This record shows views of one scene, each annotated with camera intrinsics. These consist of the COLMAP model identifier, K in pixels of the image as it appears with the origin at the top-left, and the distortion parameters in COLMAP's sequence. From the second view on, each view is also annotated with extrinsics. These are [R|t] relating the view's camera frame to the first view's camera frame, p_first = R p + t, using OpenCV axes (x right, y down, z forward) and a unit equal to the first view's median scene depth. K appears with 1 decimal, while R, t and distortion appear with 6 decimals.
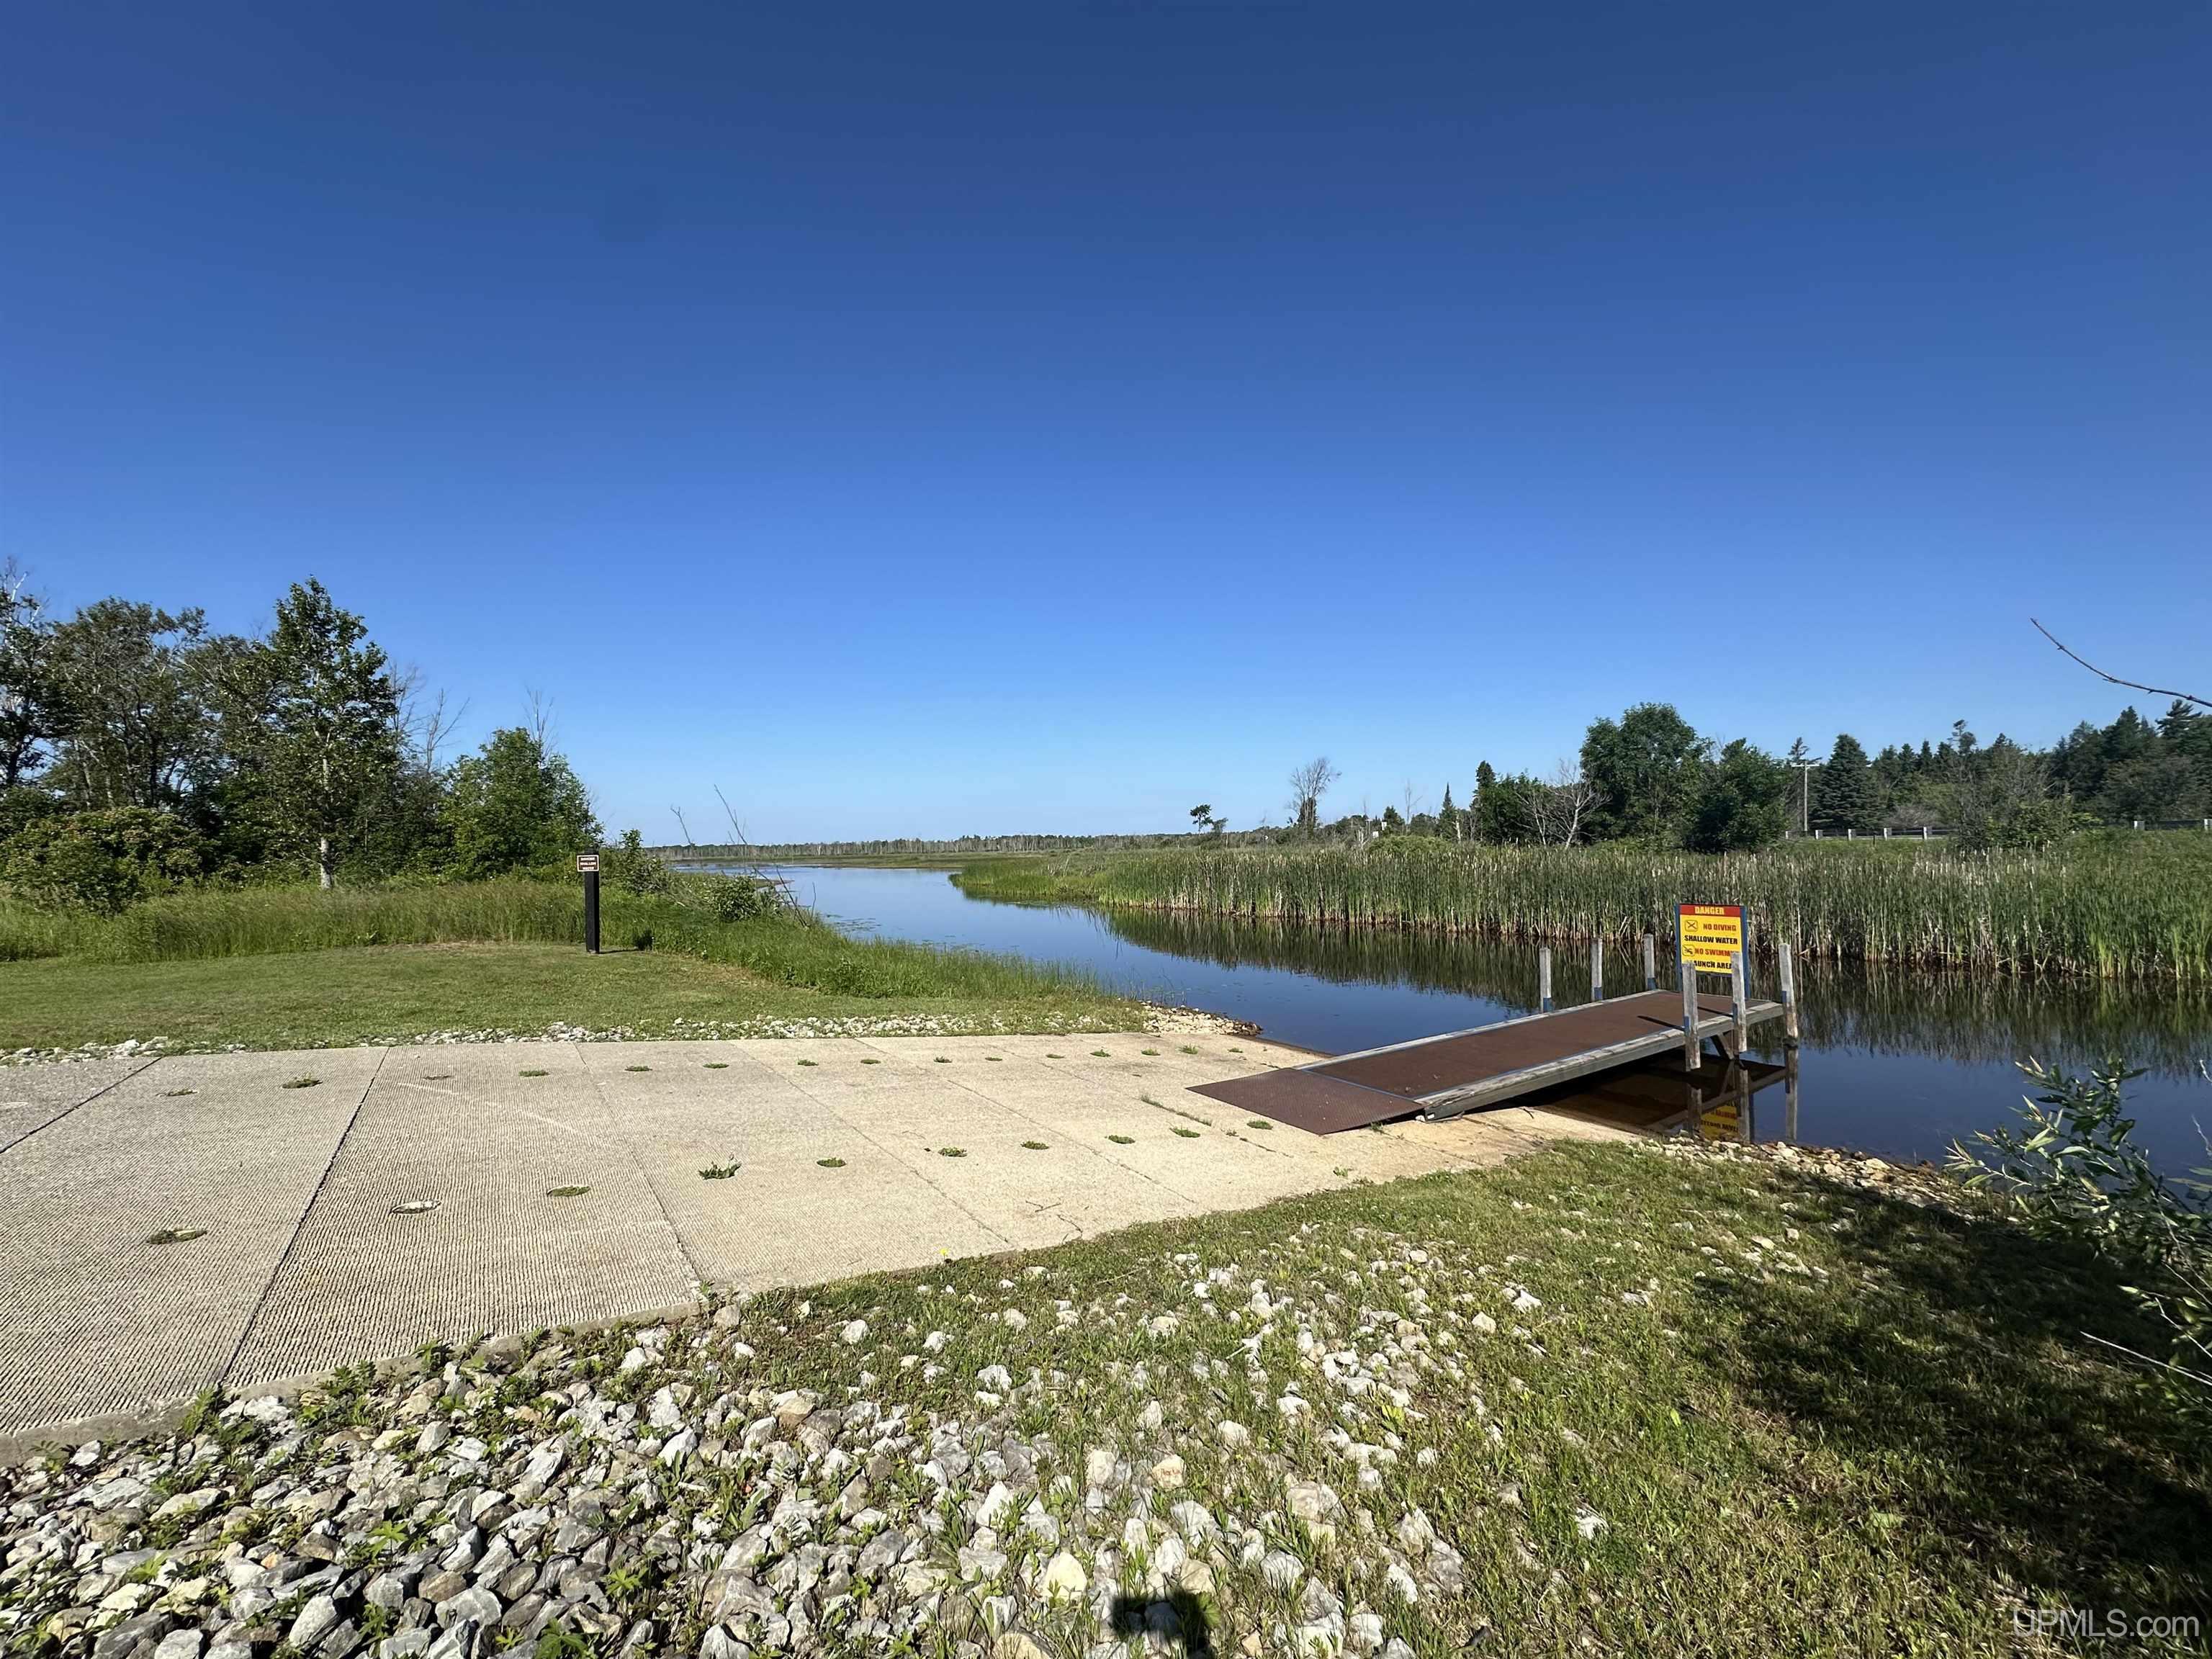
lens RADIAL K [[878.1, 0, 1104.7], [0, 878.1, 827.1], [0, 0, 1]] dist [-0.004572, 0.000771]
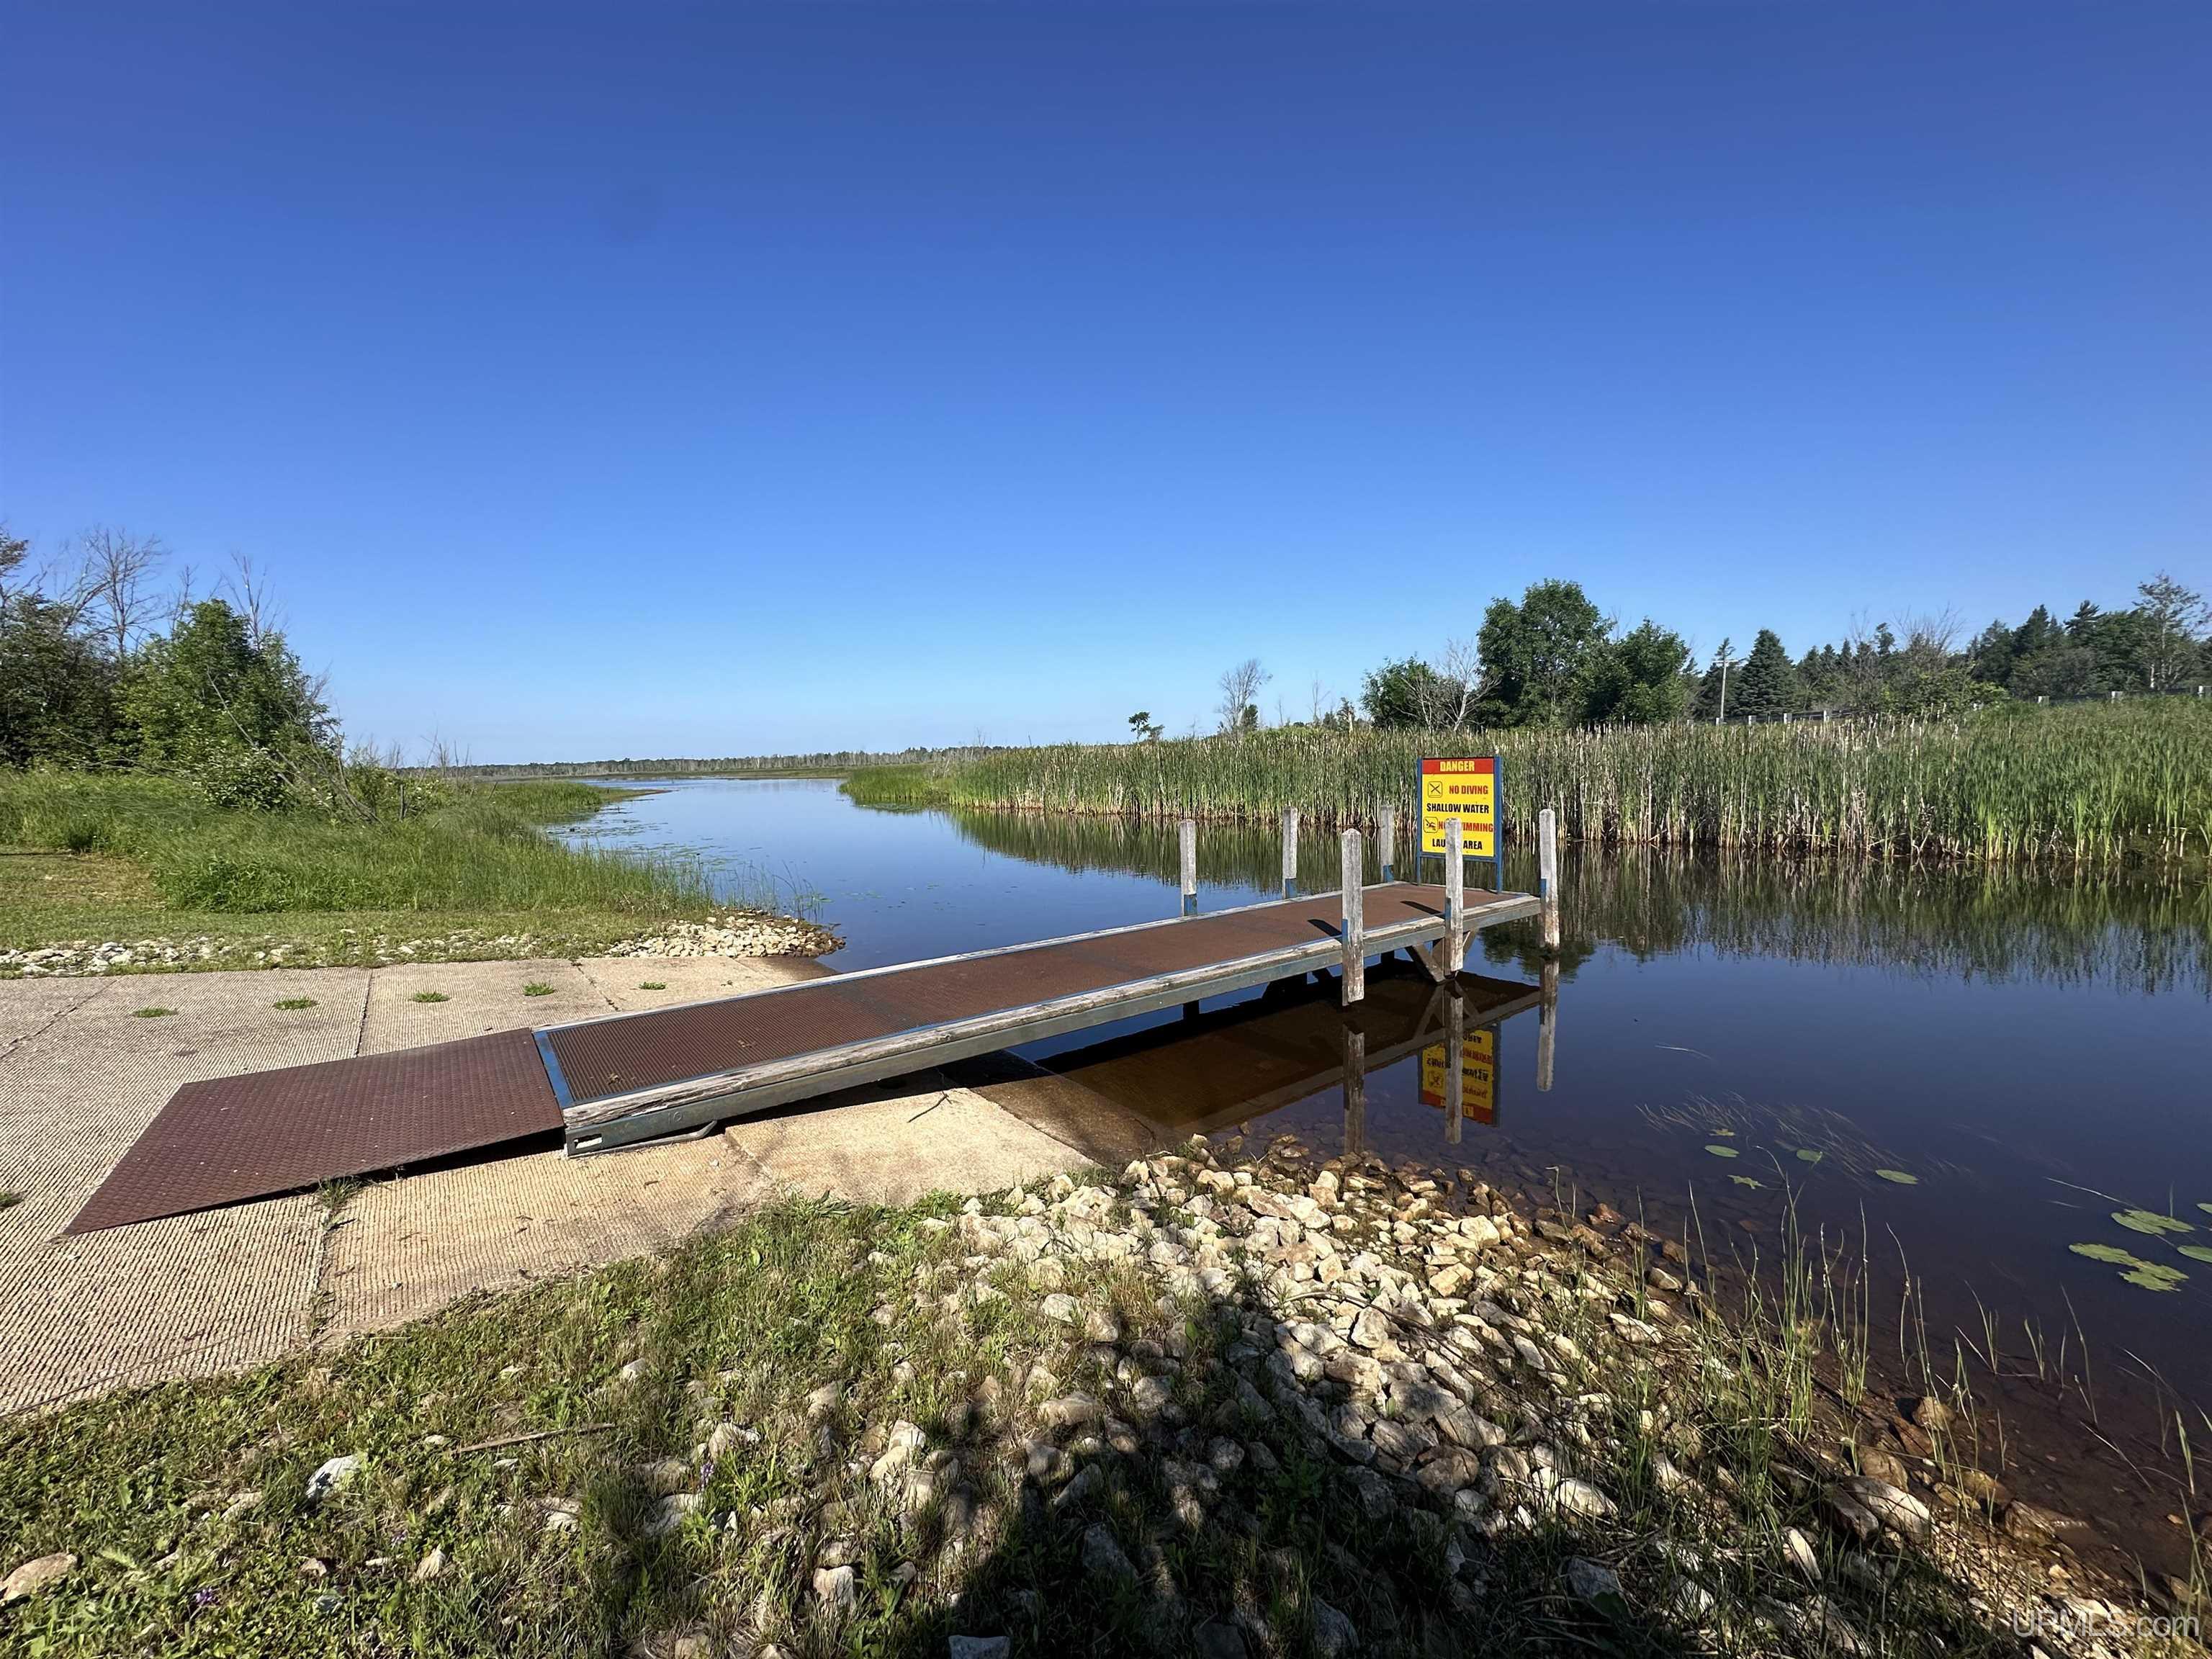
lens RADIAL K [[878.1, 0, 1104.7], [0, 878.1, 828.6], [0, 0, 1]] dist [-0.004572, 0.000771]
pose [[0.998459, -0.013540, 0.053809, 0.167588], [0.007953, 0.994680, 0.102706, 0.031680], [-0.054913, -0.102120, 0.993255, 0.145053]]
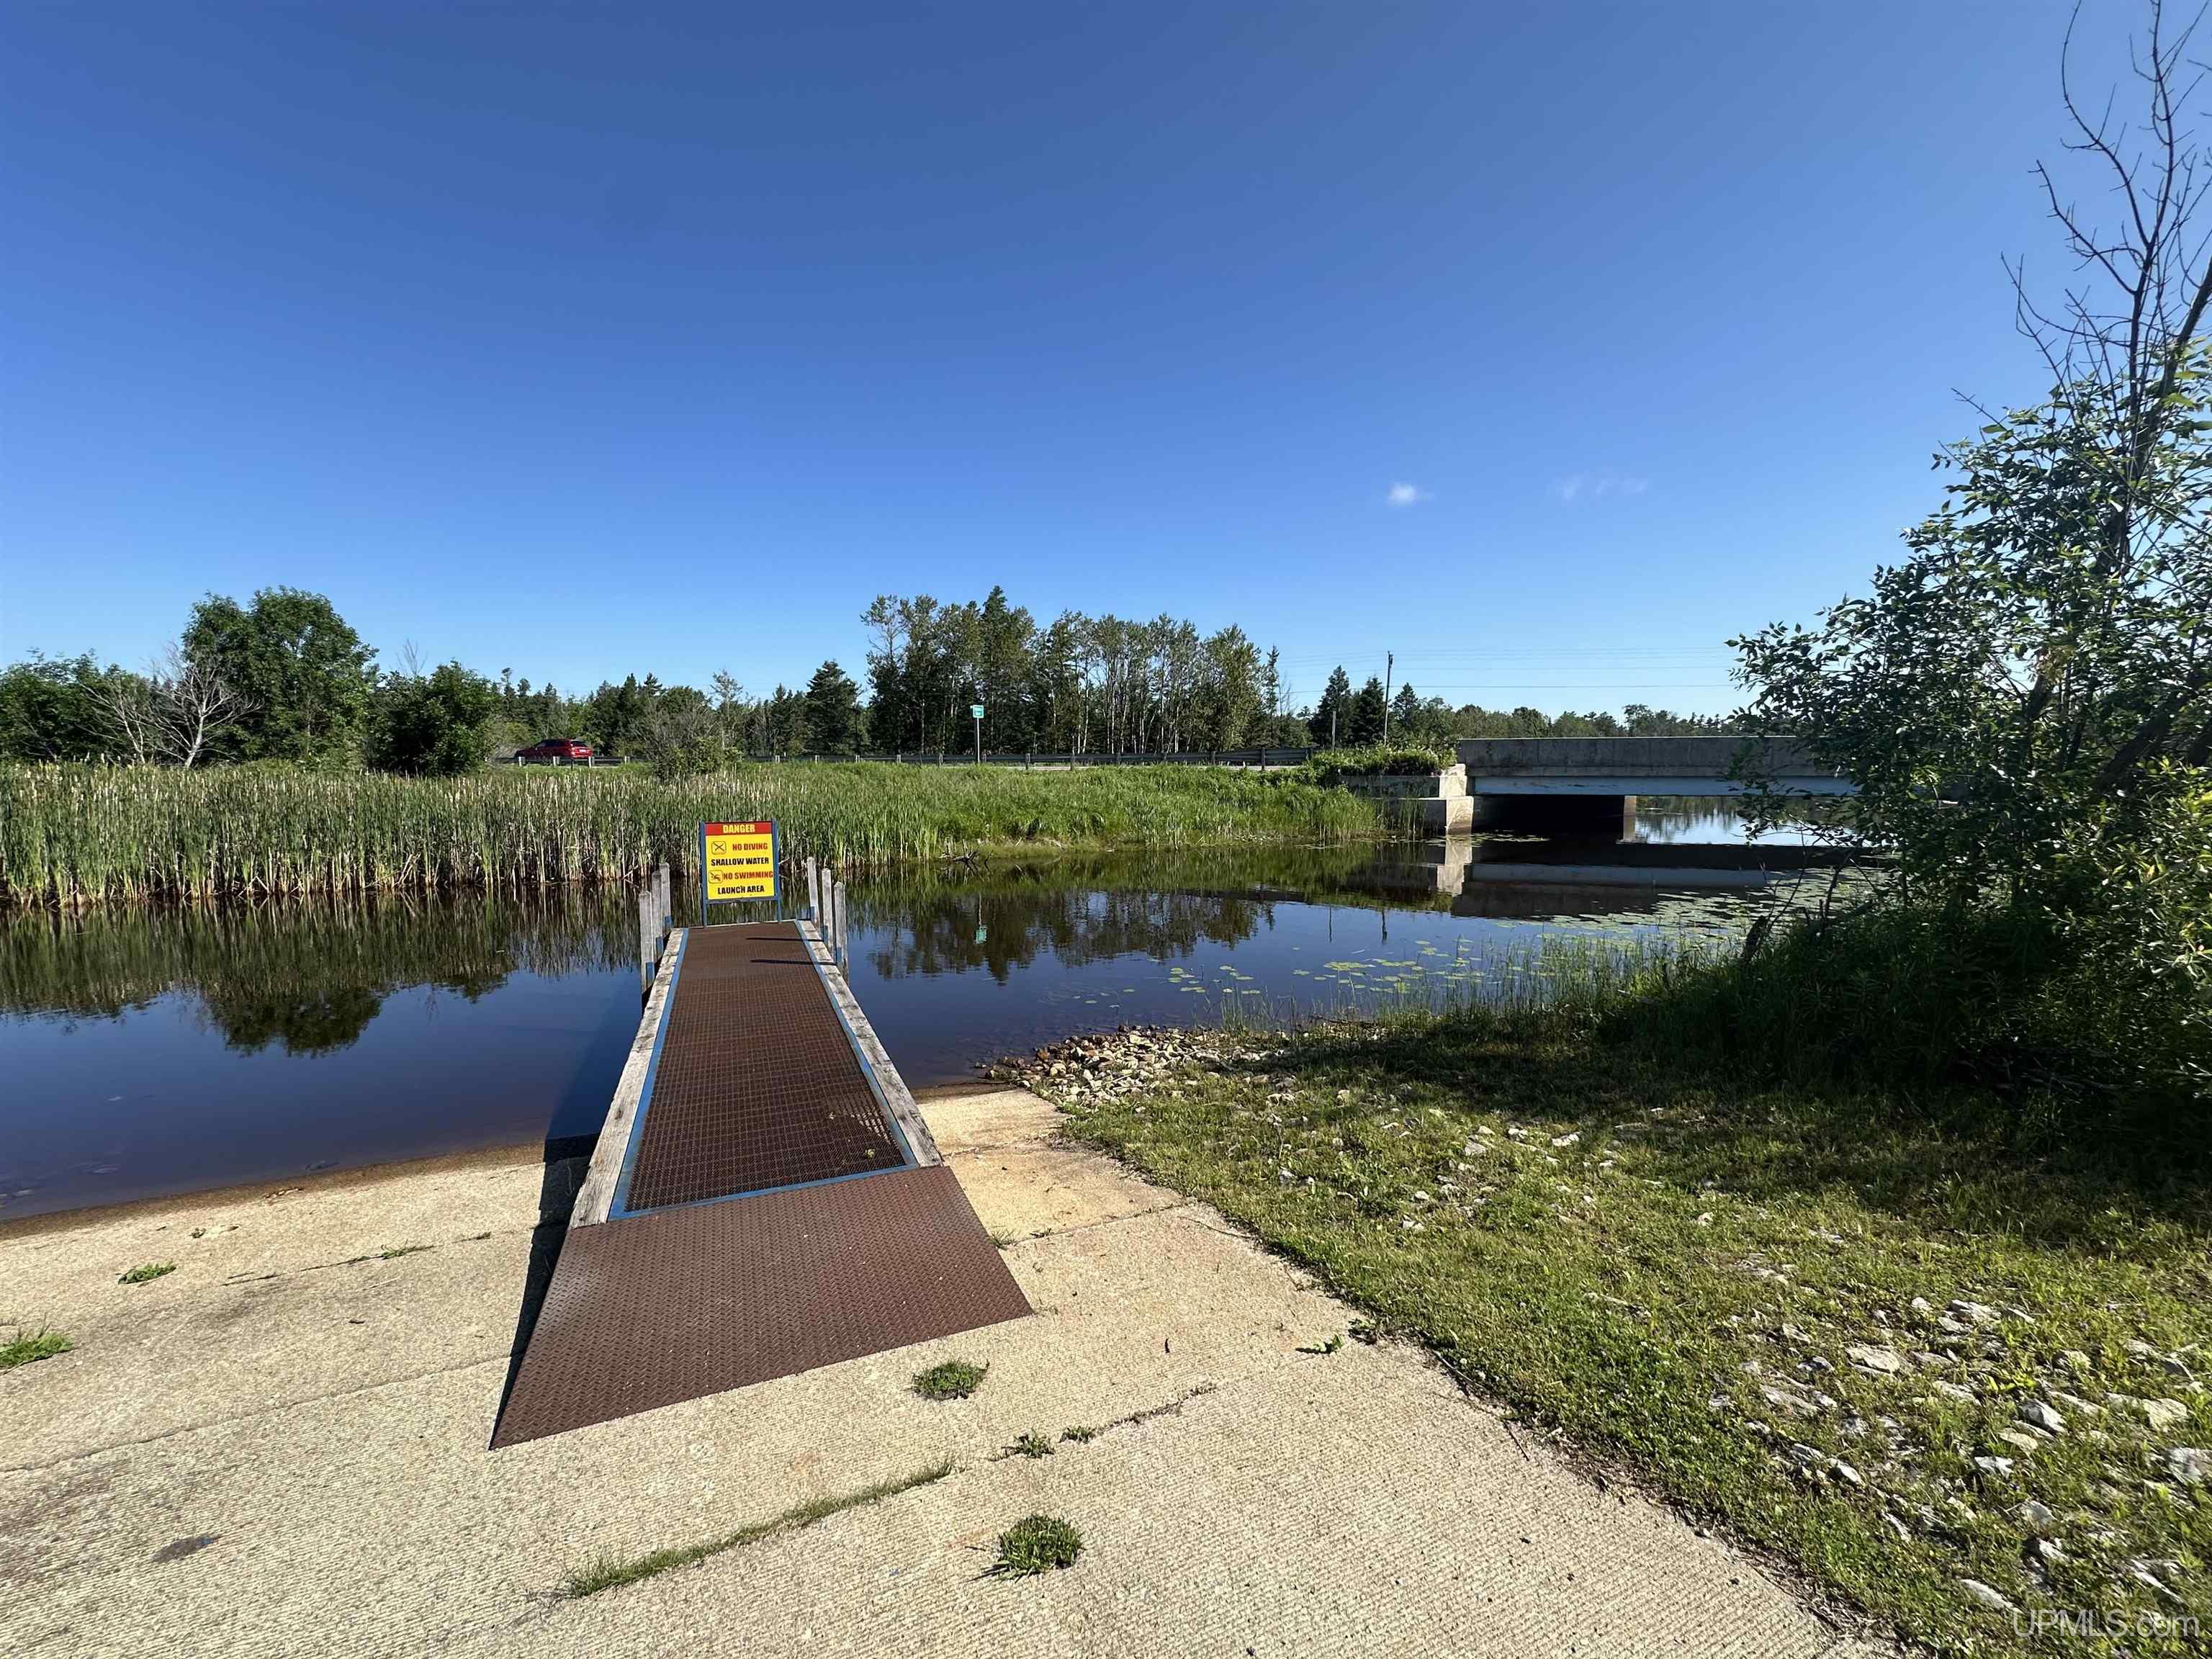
lens RADIAL K [[878.1, 0, 1109.9], [0, 878.1, 830.6], [0, 0, 1]] dist [-0.004572, 0.000771]
pose [[0.182452, -0.051369, 0.981872, -0.045363], [-0.027155, 0.997990, 0.057258, 0.016519], [-0.982840, -0.037110, 0.180691, 0.212970]]
